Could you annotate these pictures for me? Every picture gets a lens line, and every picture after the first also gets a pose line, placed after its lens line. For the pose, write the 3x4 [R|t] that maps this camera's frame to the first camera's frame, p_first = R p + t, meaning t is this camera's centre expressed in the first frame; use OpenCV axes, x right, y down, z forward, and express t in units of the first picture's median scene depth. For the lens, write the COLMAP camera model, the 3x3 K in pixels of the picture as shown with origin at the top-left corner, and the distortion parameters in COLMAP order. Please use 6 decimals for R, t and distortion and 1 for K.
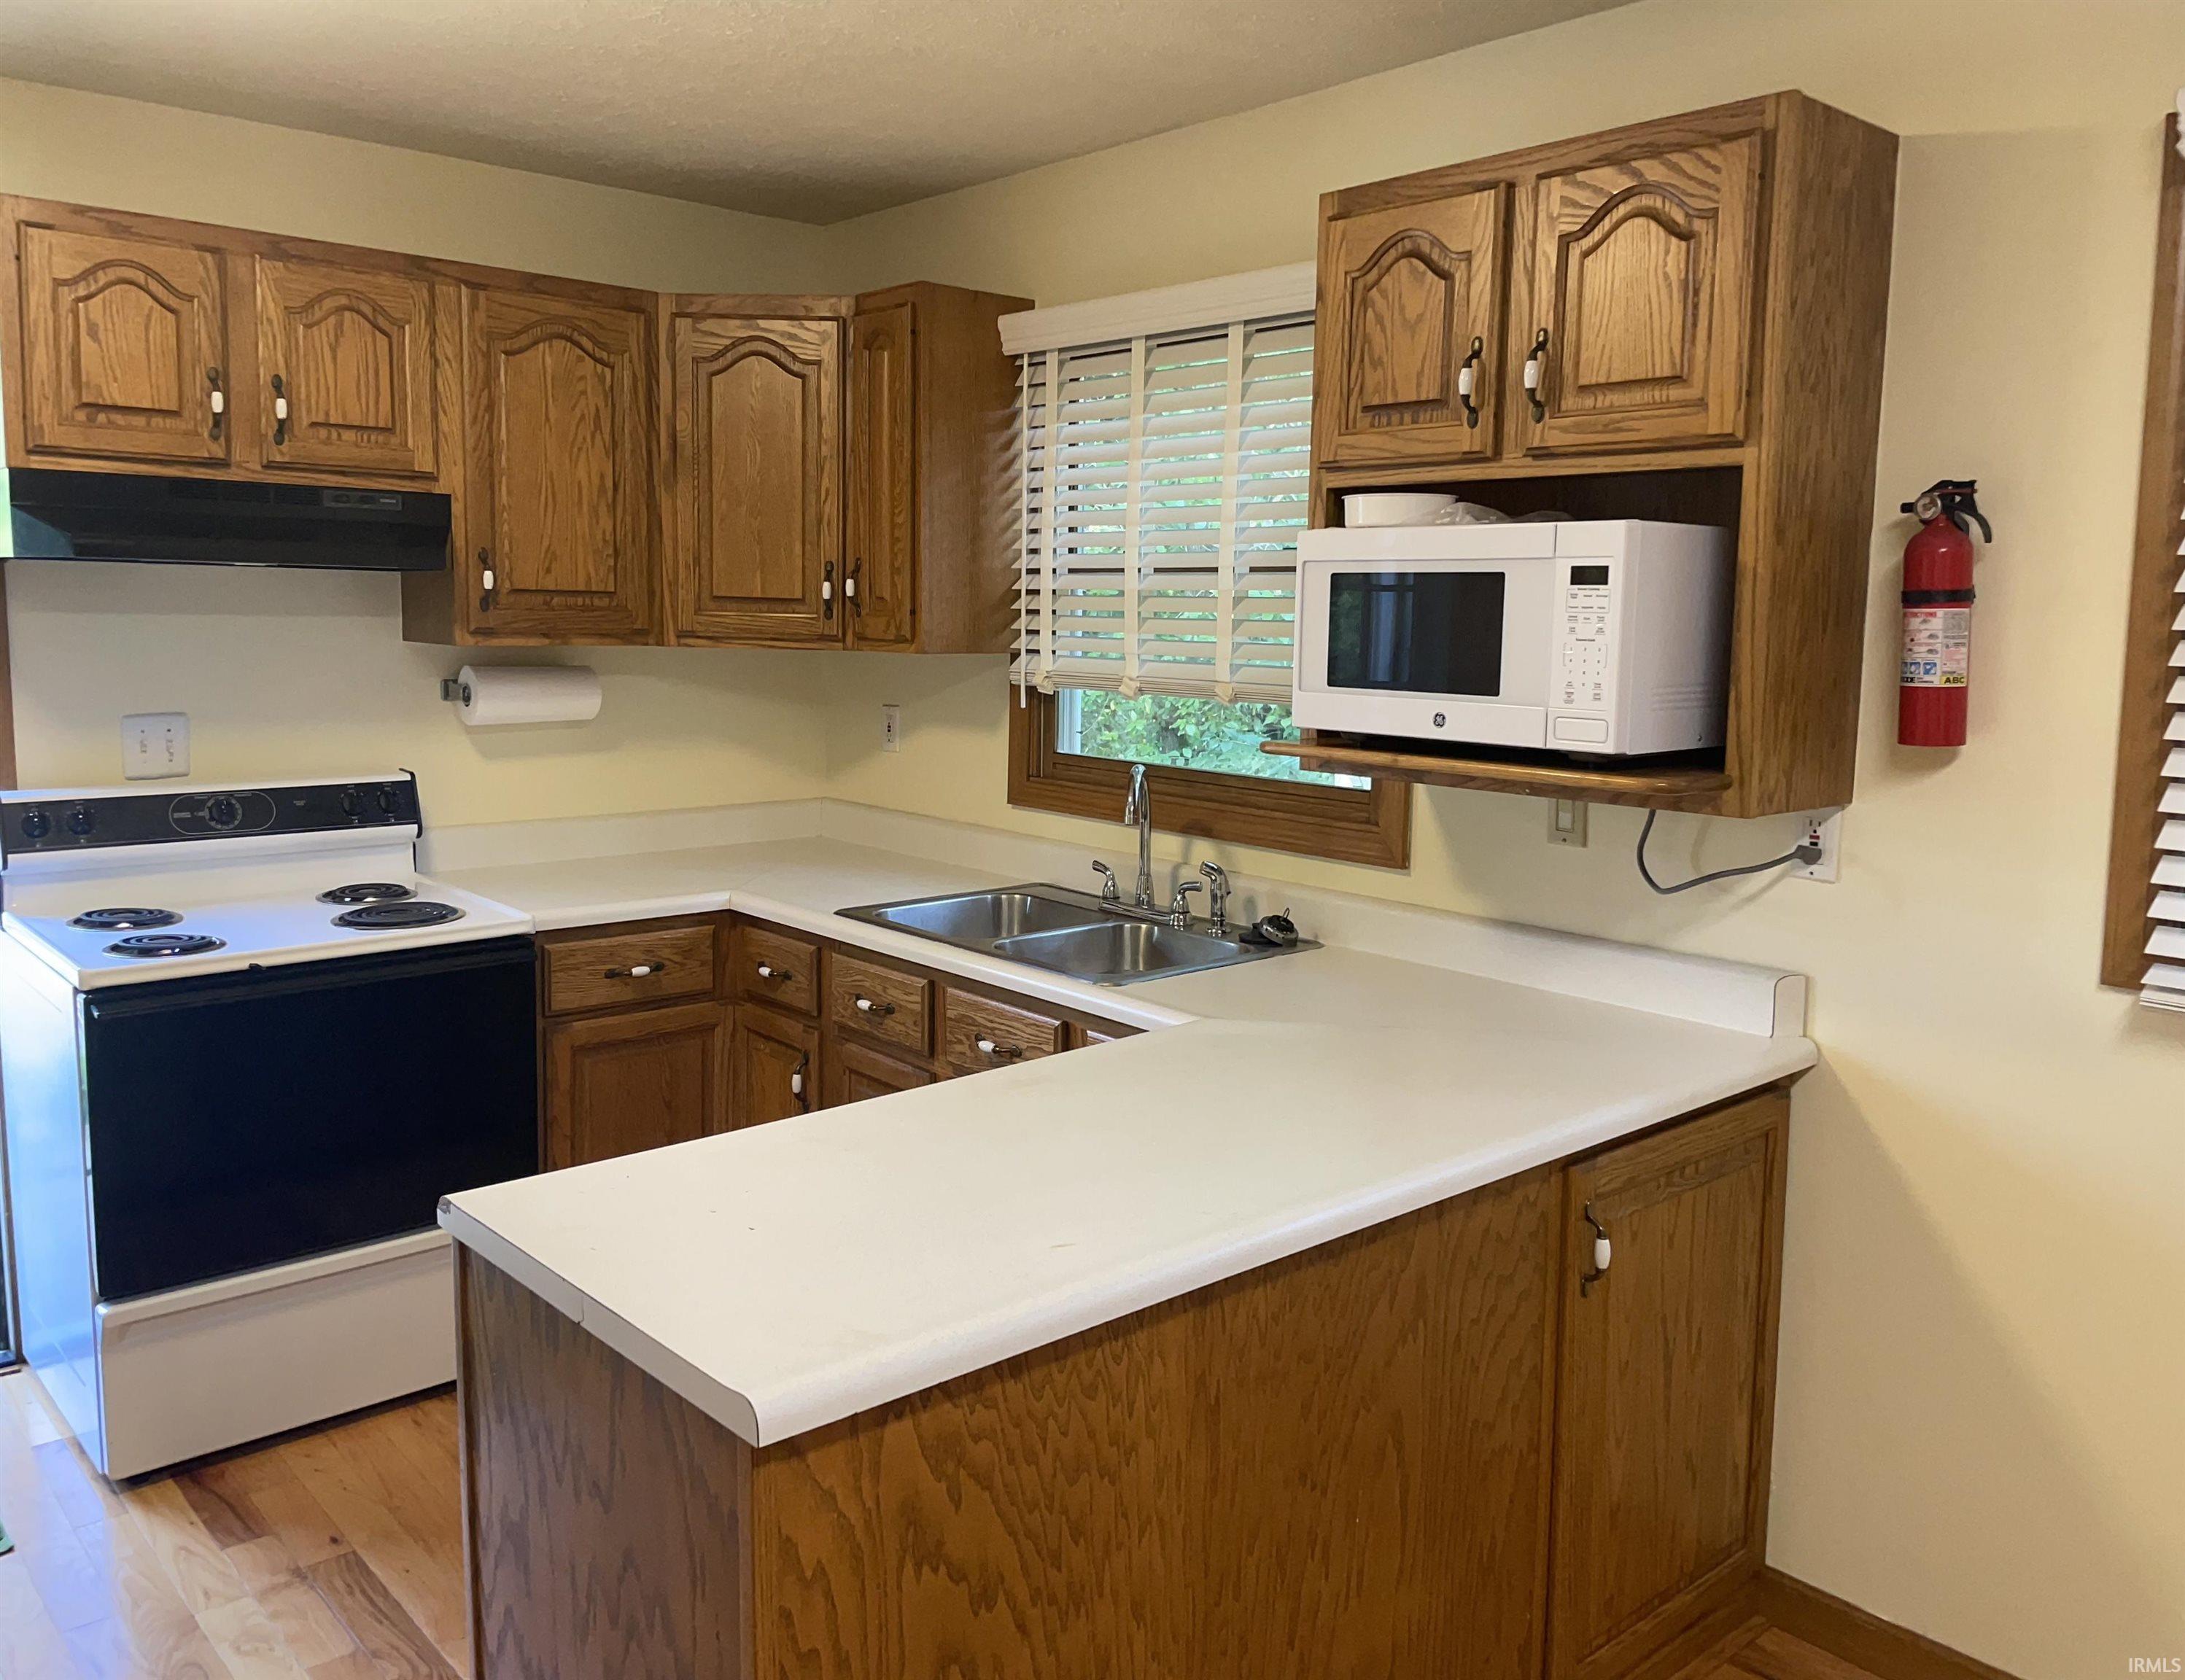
lens RADIAL K [[1690.6, 0, 1088.9], [0, 1690.6, 796.2], [0, 0, 1]] dist [0.066246, -0.080689]
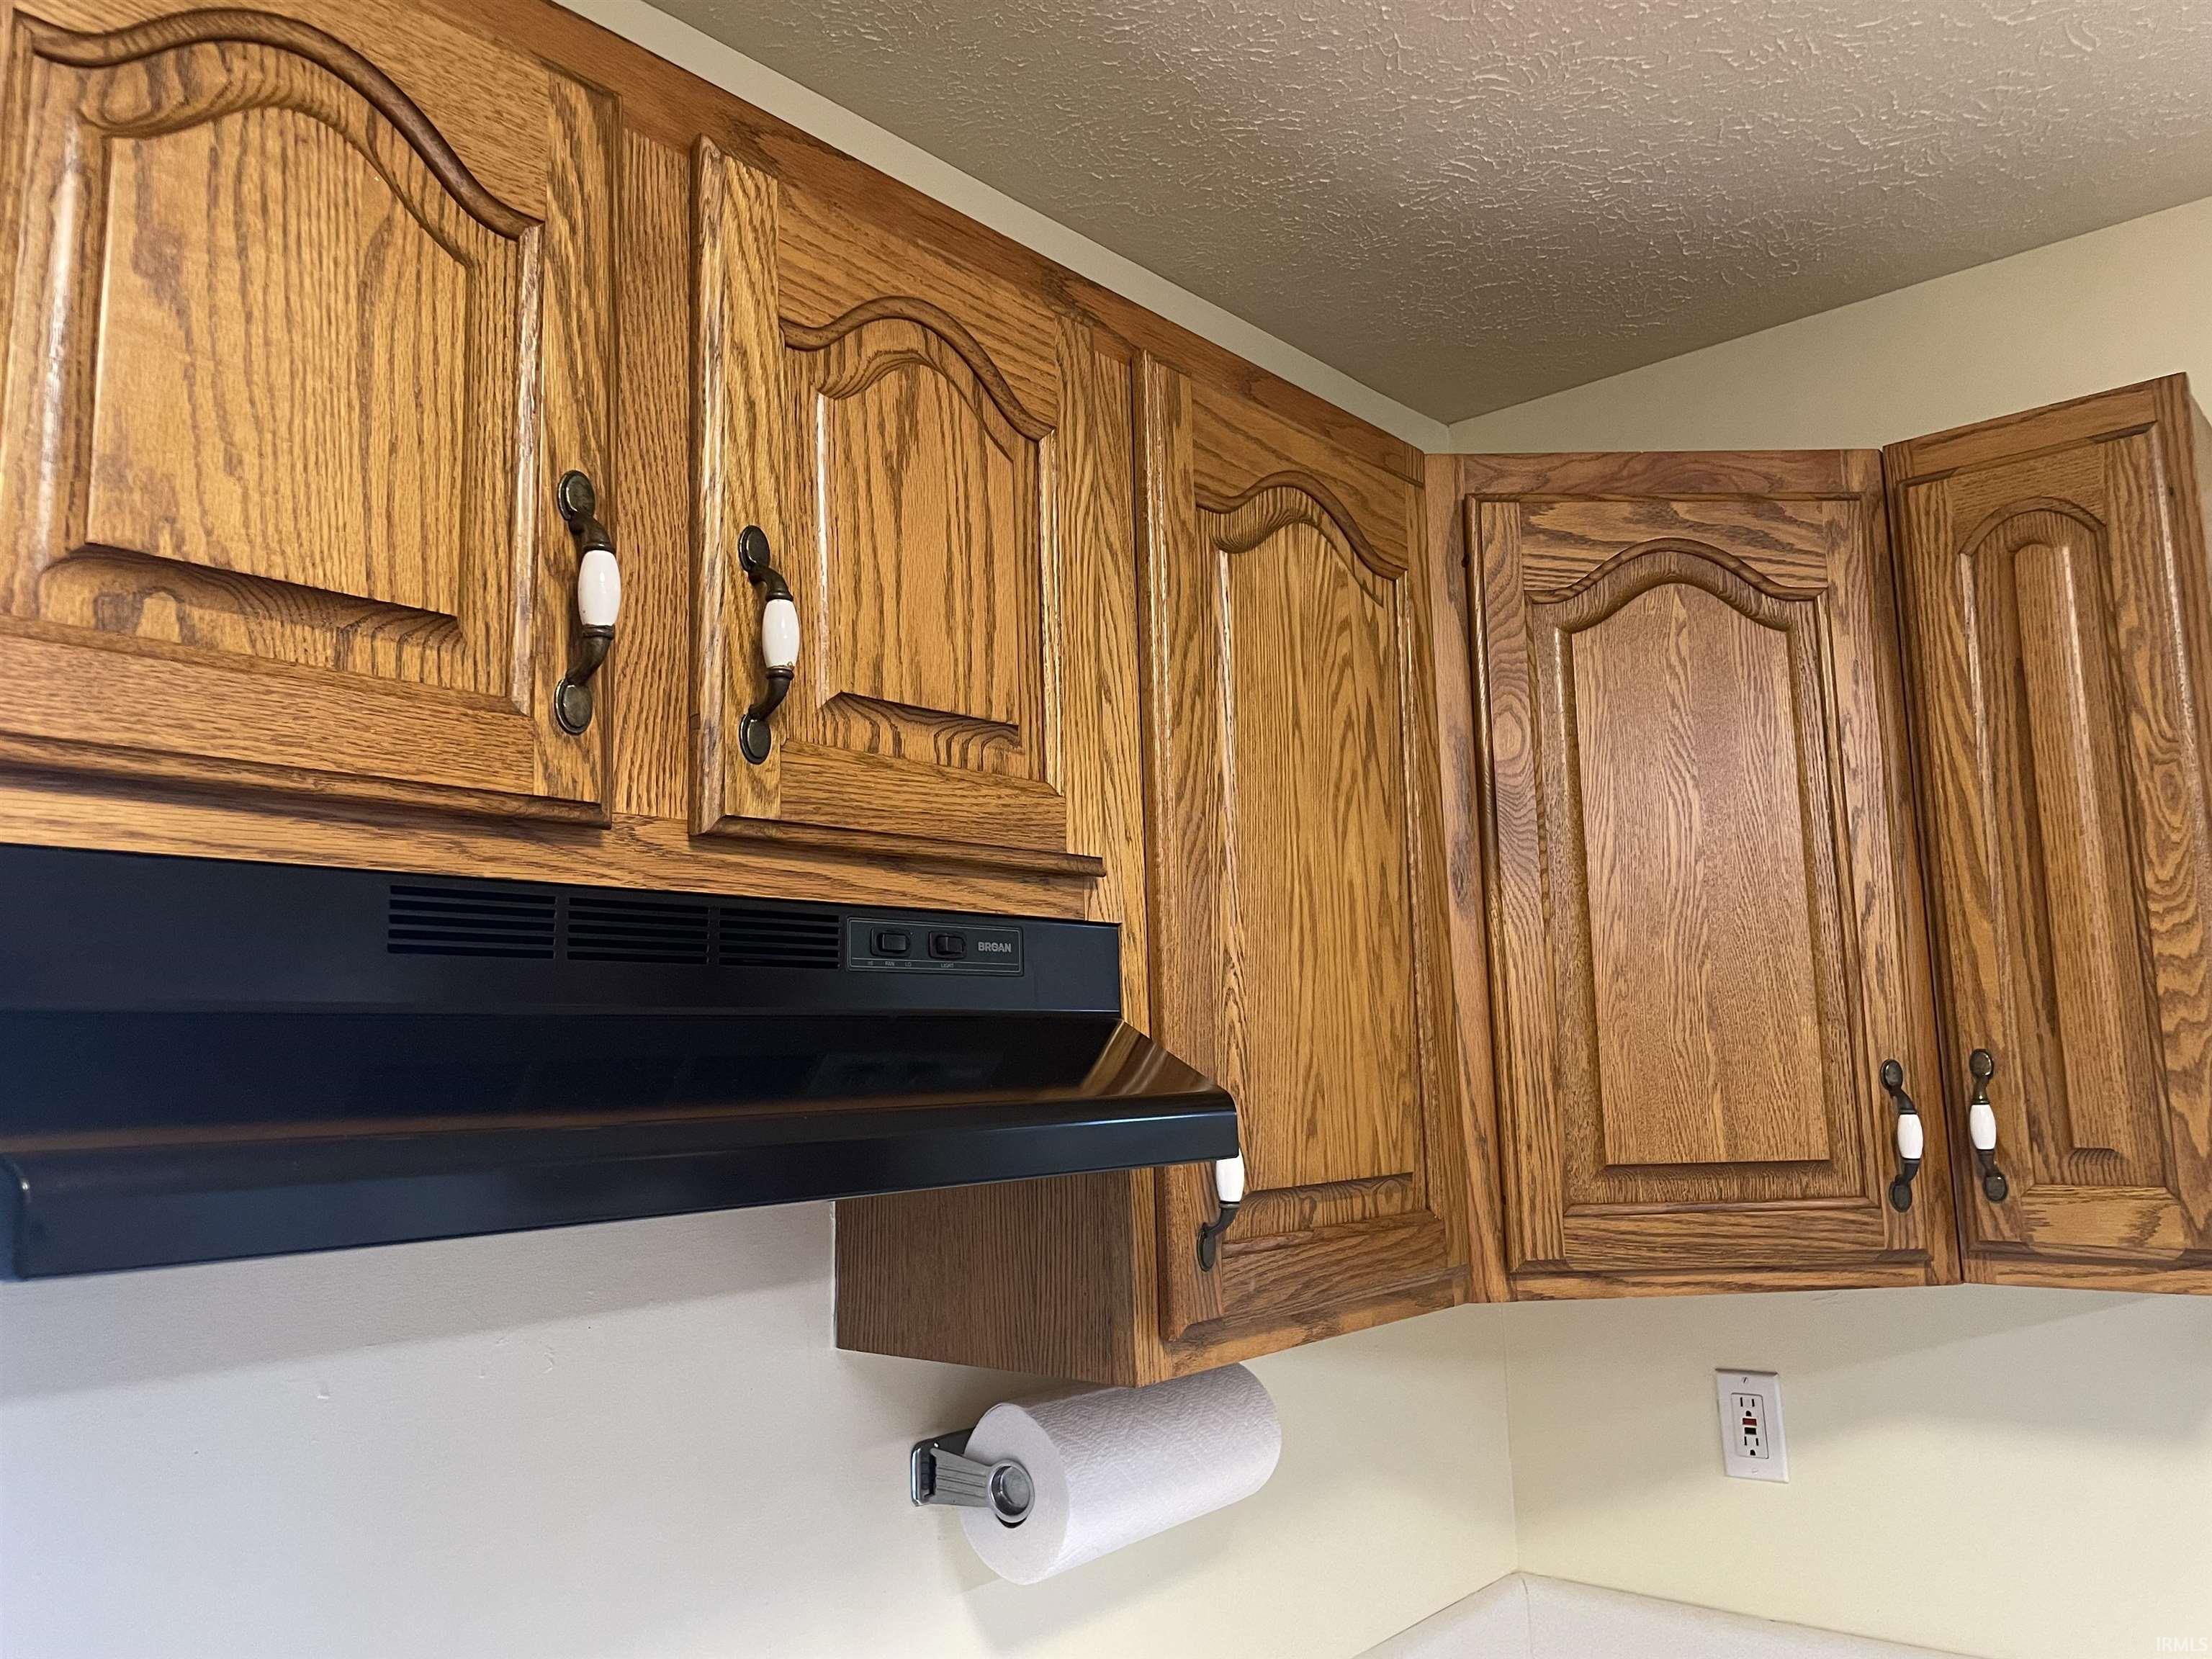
lens RADIAL K [[1685.1, 0, 1106.0], [0, 1685.1, 829.5], [0, 0, 1]] dist [0.094194, -0.106842]
pose [[0.990694, -0.034045, 0.131782, -0.420136], [0.066613, 0.965609, -0.251320, -0.110992], [-0.118694, 0.257760, 0.958891, 0.673192]]
